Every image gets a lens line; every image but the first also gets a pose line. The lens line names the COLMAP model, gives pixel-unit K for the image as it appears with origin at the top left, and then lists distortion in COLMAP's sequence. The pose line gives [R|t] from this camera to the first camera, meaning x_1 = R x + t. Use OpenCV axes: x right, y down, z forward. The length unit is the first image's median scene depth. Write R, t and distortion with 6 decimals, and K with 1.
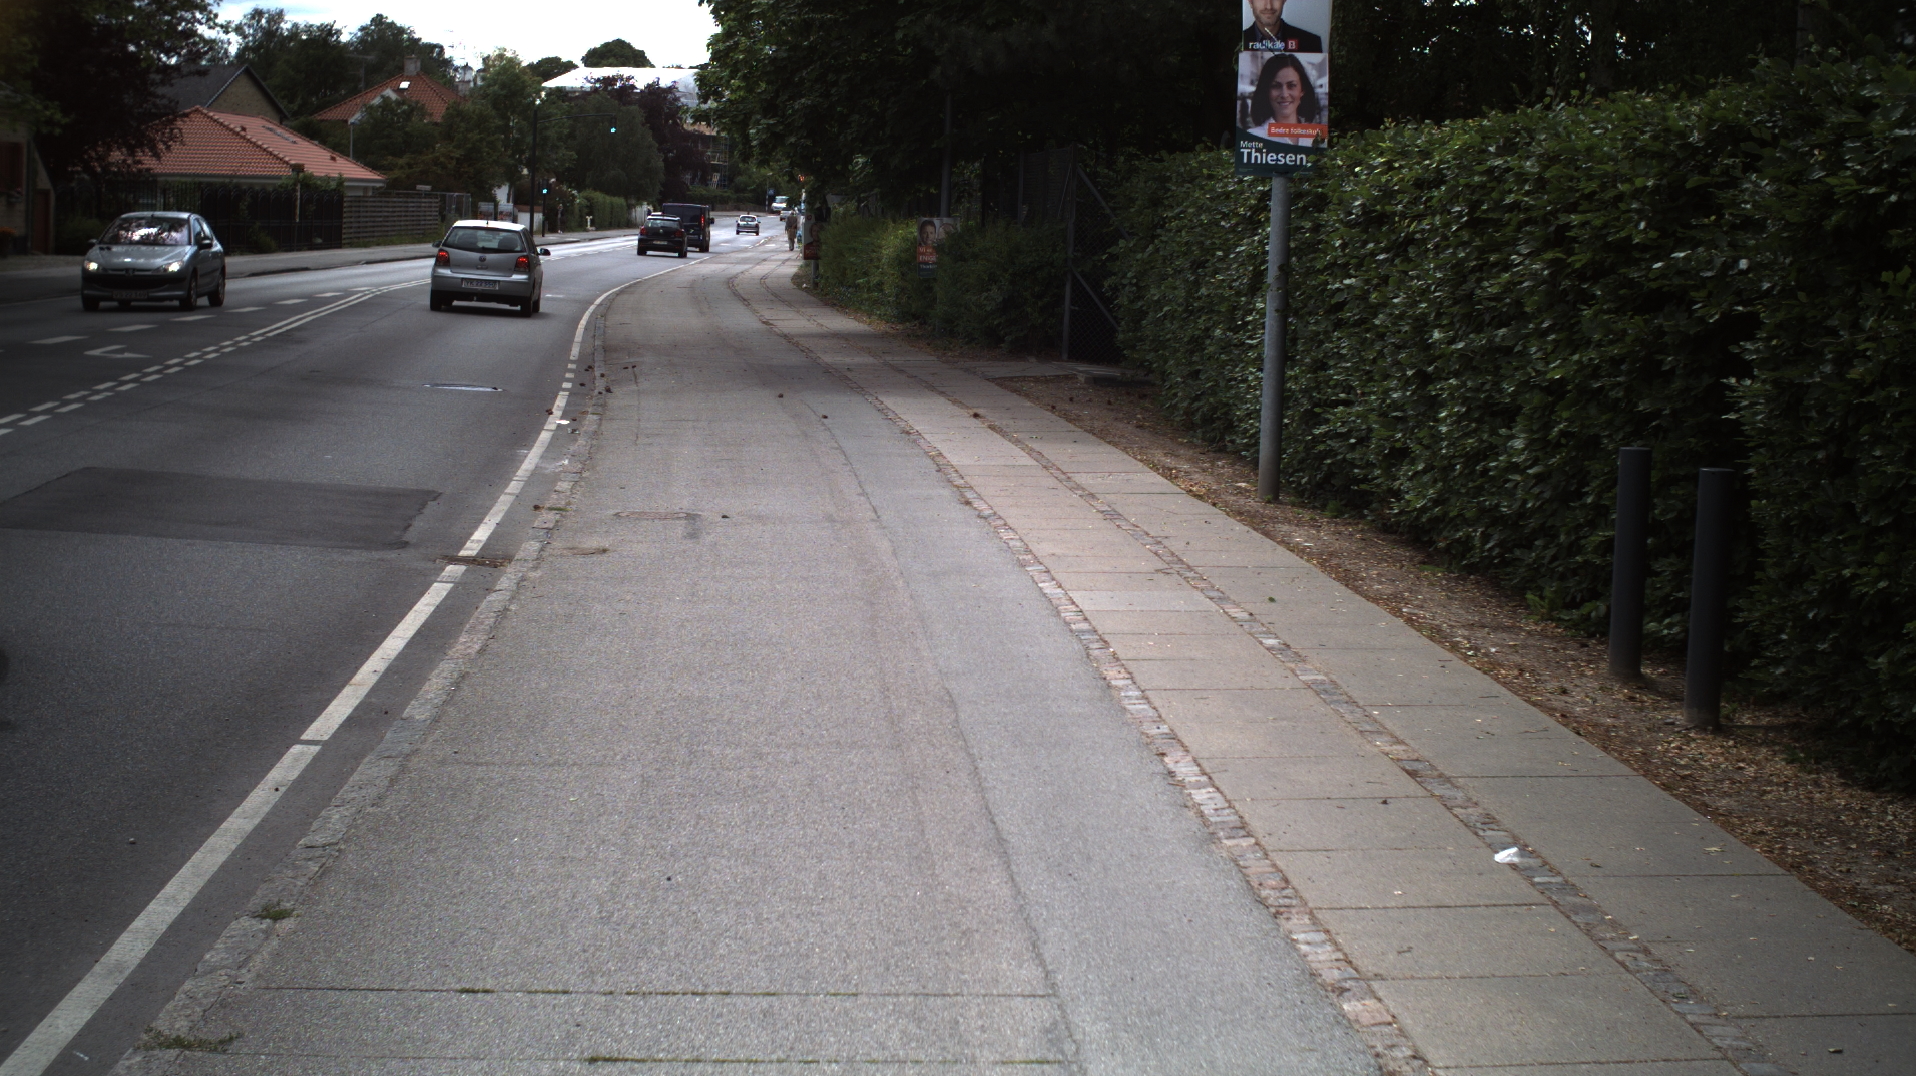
lens RADIAL K [[3419.4, 0, 958.0], [0, 3419.4, 538.0], [0, 0, 1]] dist [-0.278895, 0.255635]
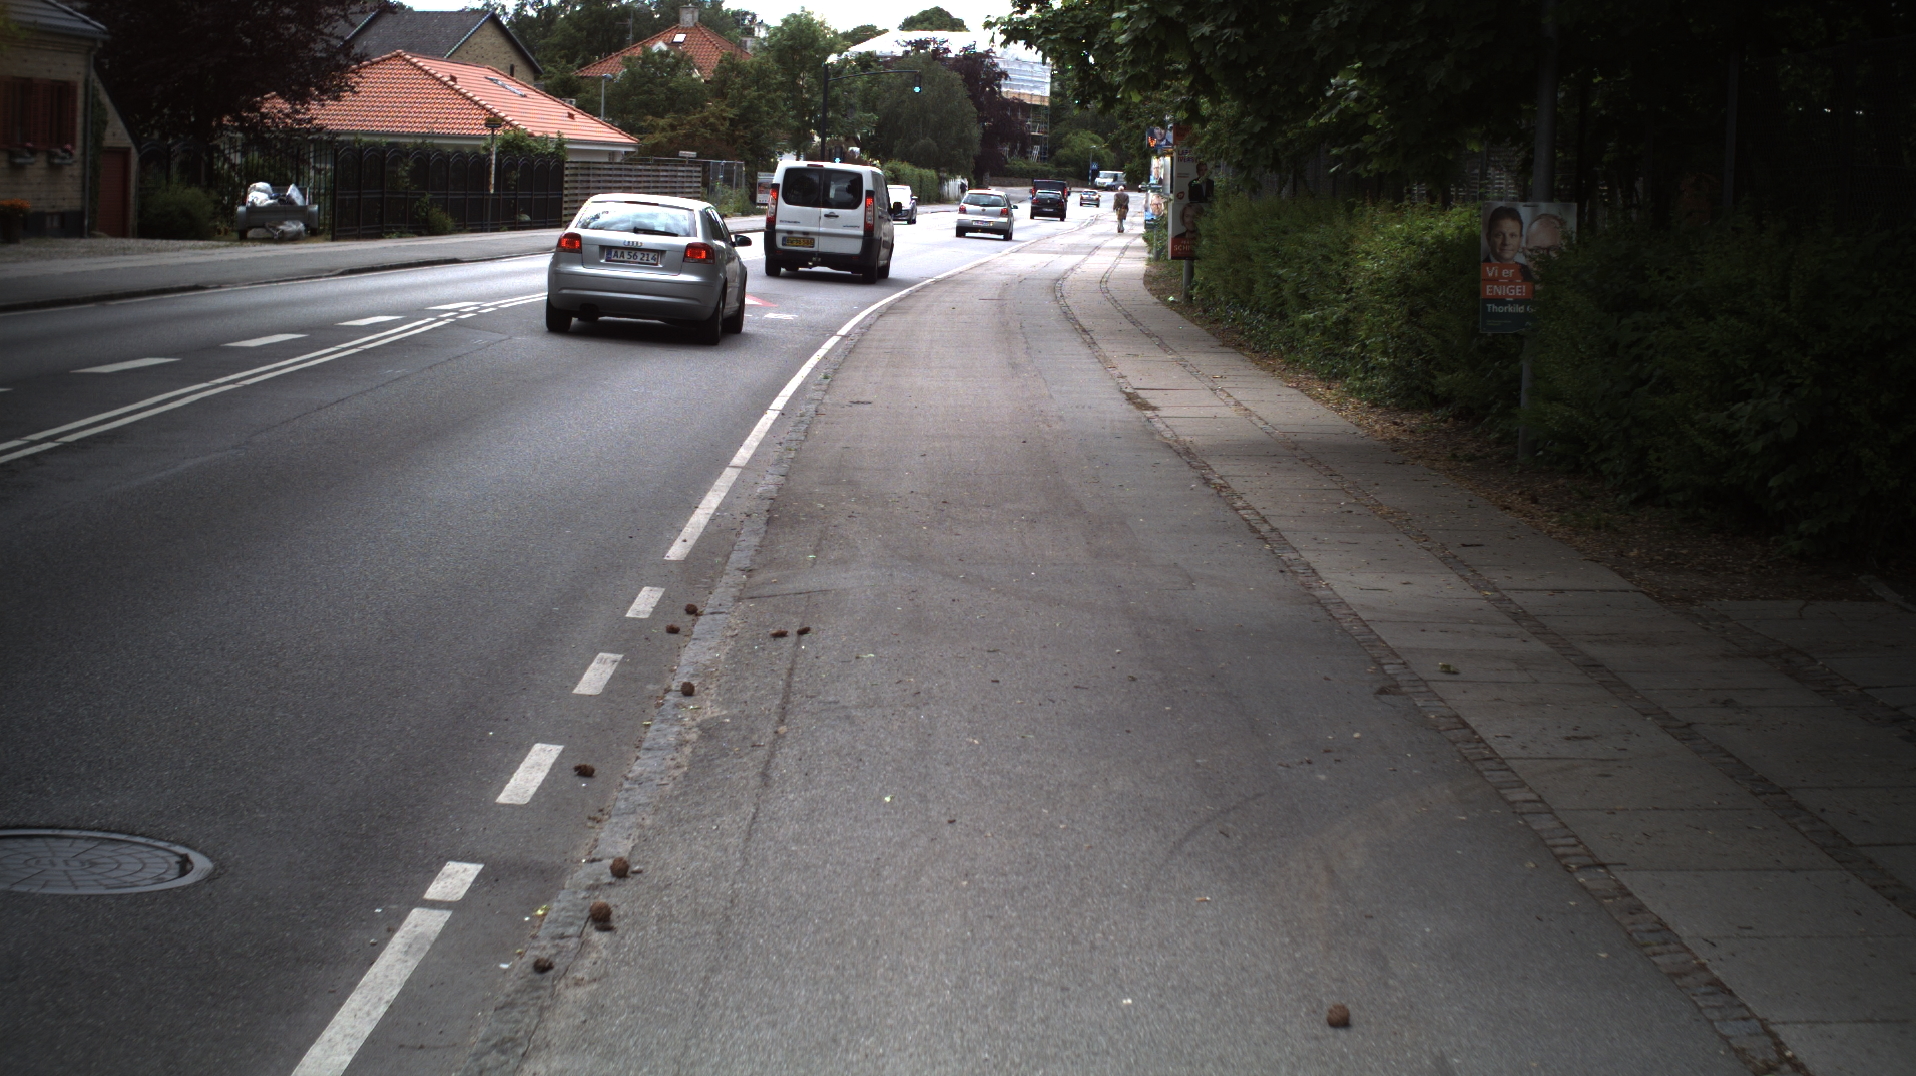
lens RADIAL K [[3419.4, 0, 958.0], [0, 3419.4, 538.0], [0, 0, 1]] dist [-0.278895, 0.255635]
pose [[0.995660, 0.015436, -0.091780, -0.045580], [-0.014792, 0.999861, 0.007689, -0.059314], [0.091886, -0.006298, 0.995750, 0.626424]]
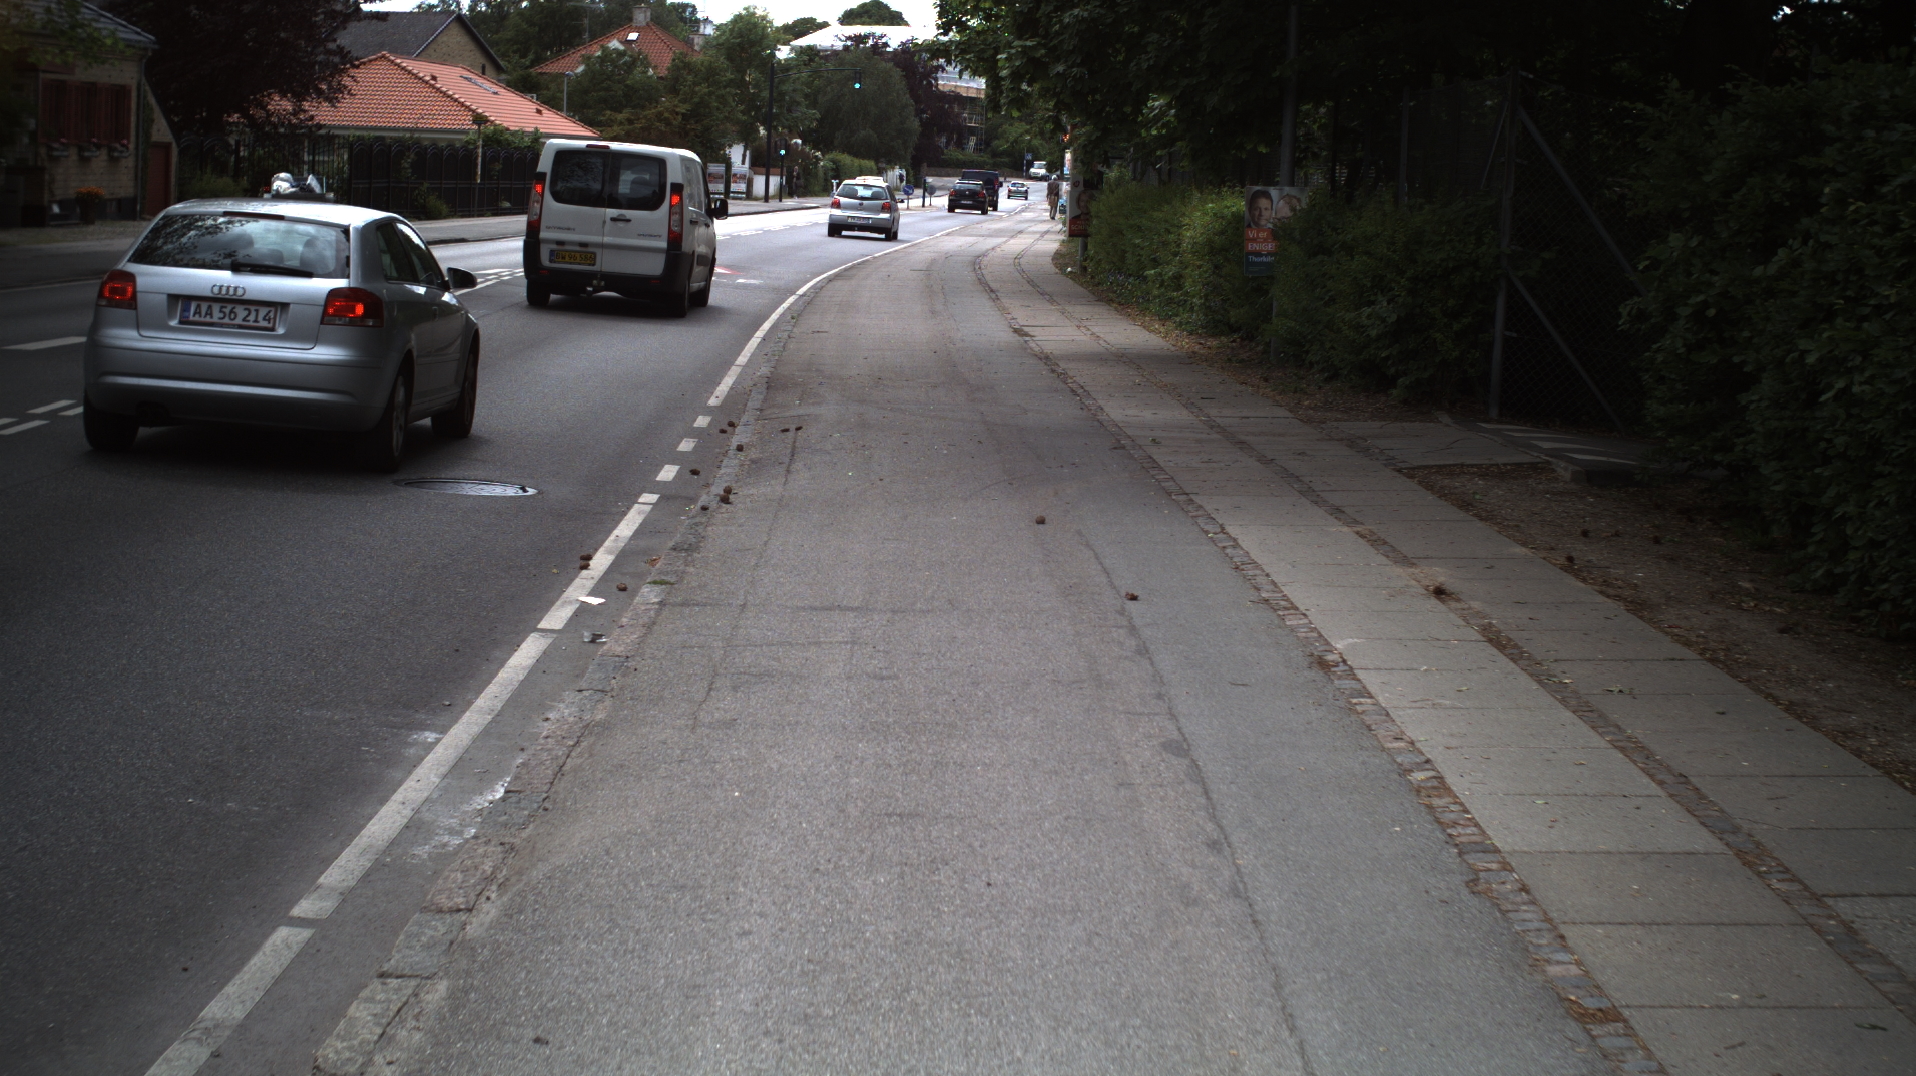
lens RADIAL K [[3419.4, 0, 958.0], [0, 3419.4, 538.0], [0, 0, 1]] dist [-0.278895, 0.255635]
pose [[0.997146, 0.014709, -0.074055, -0.020380], [-0.013983, 0.999849, 0.010308, -0.035474], [0.074196, -0.009243, 0.997201, 0.377600]]
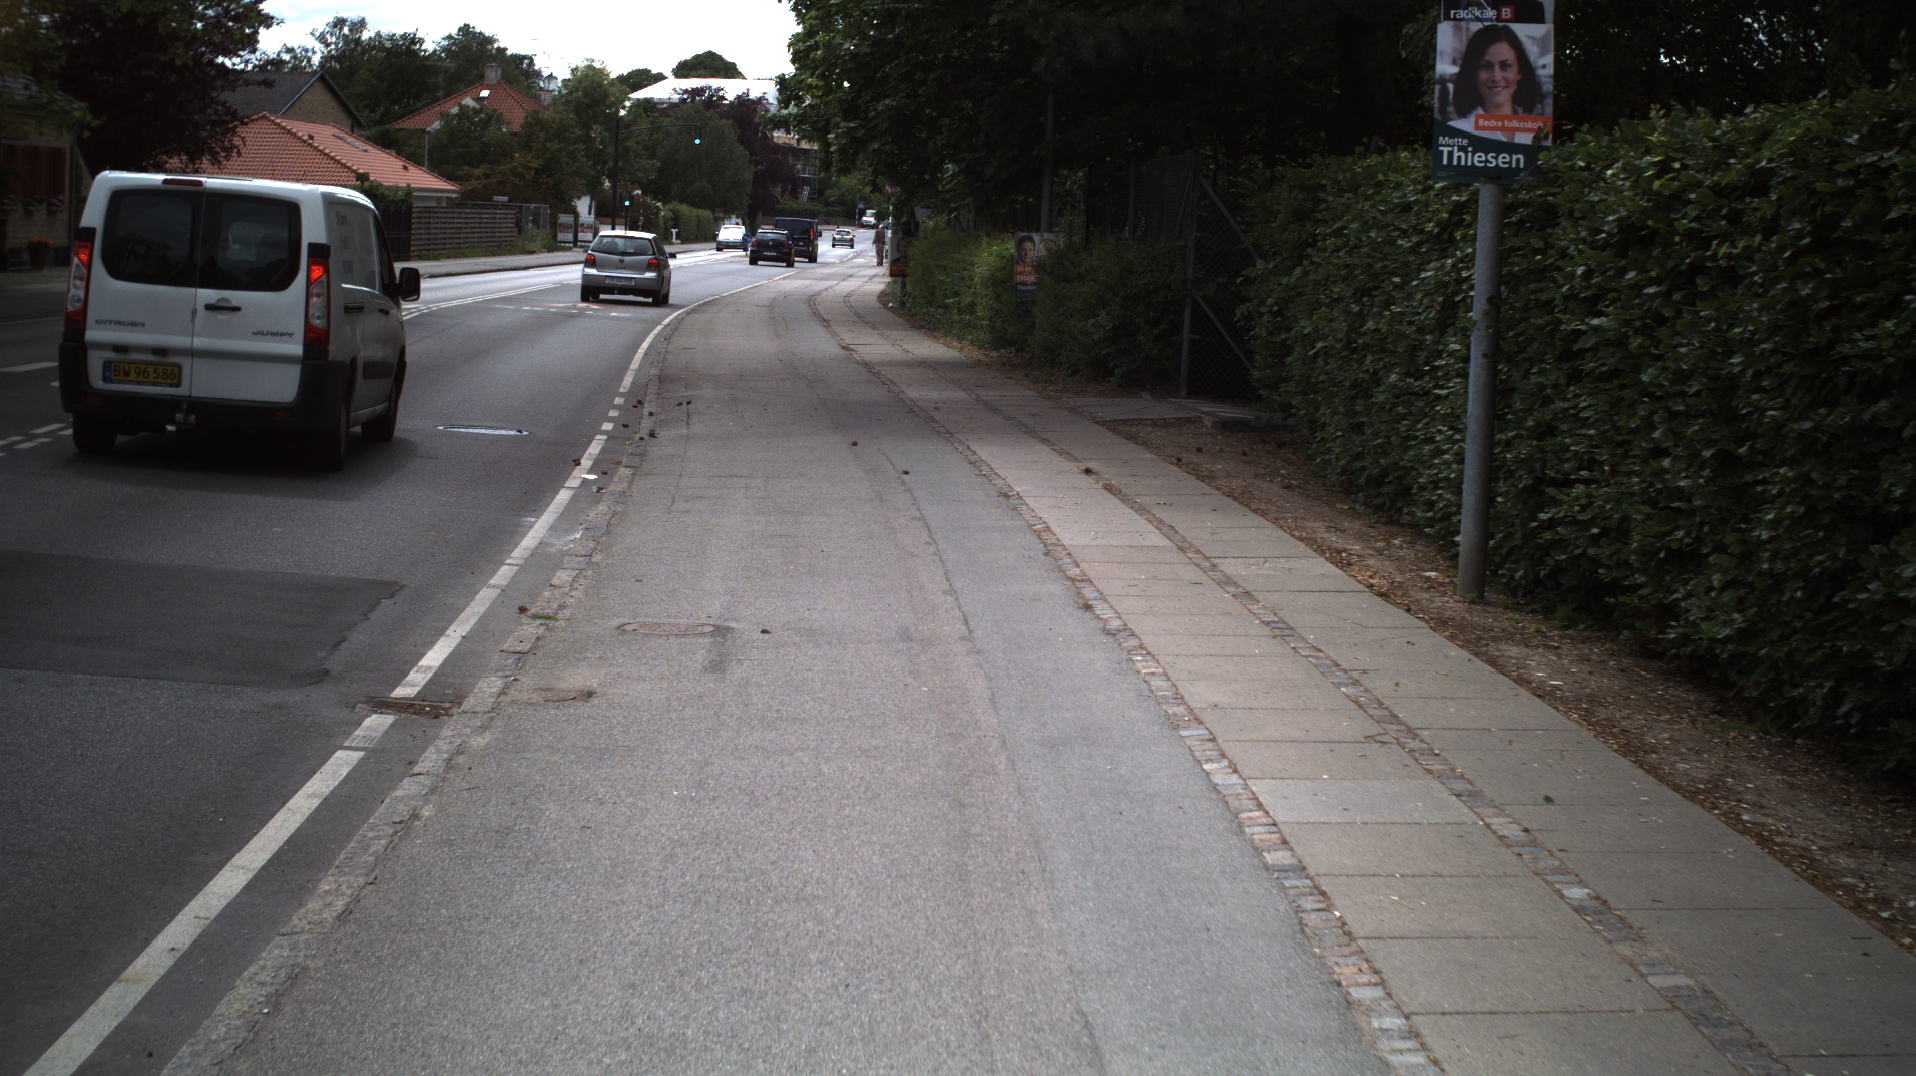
lens RADIAL K [[3419.4, 0, 958.0], [0, 3419.4, 538.0], [0, 0, 1]] dist [-0.278895, 0.255635]
pose [[0.999635, 0.006886, -0.026116, -0.003314], [-0.006999, 0.999967, -0.004238, -0.011822], [0.026086, 0.004419, 0.999650, 0.125745]]
